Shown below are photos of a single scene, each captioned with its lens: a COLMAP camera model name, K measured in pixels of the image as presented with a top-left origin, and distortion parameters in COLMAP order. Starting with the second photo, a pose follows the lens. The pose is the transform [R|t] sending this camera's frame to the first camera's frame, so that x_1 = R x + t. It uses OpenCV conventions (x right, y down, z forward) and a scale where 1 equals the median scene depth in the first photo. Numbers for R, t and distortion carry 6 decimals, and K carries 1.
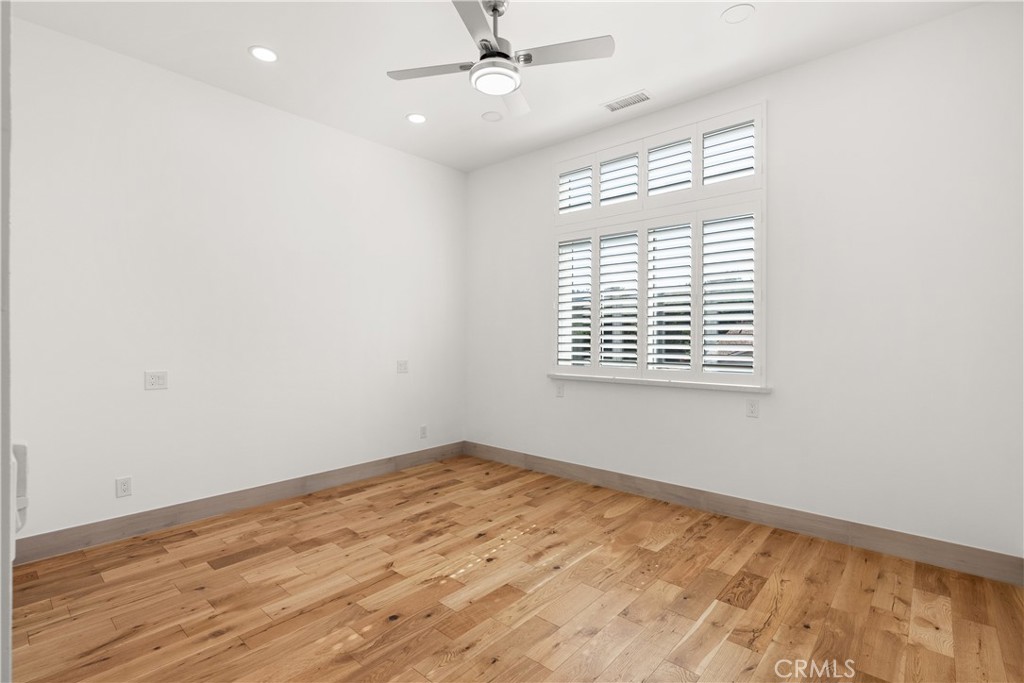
lens RADIAL K [[466.7, 0, 514.7], [0, 466.7, 337.7], [0, 0, 1]] dist [-0.000338, 0.000261]
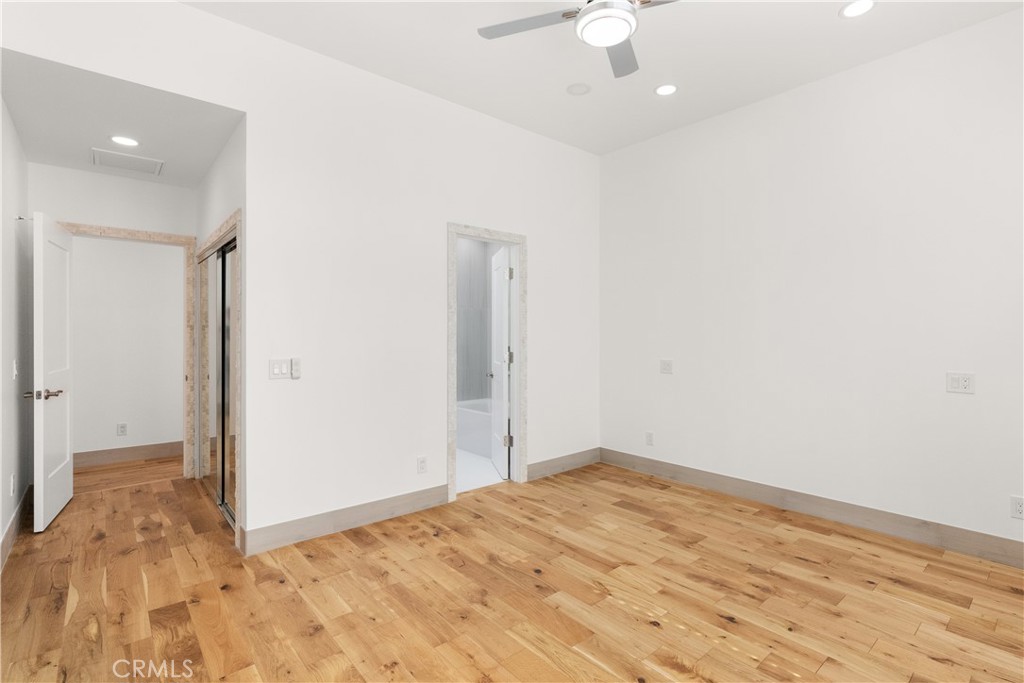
lens RADIAL K [[466.7, 0, 514.7], [0, 466.7, 337.7], [0, 0, 1]] dist [-0.000338, 0.000261]
pose [[-0.110773, 0.005363, -0.993831, 0.630829], [-0.001004, 0.999984, 0.005508, 0.001758], [0.993845, 0.001608, -0.110765, 0.737084]]
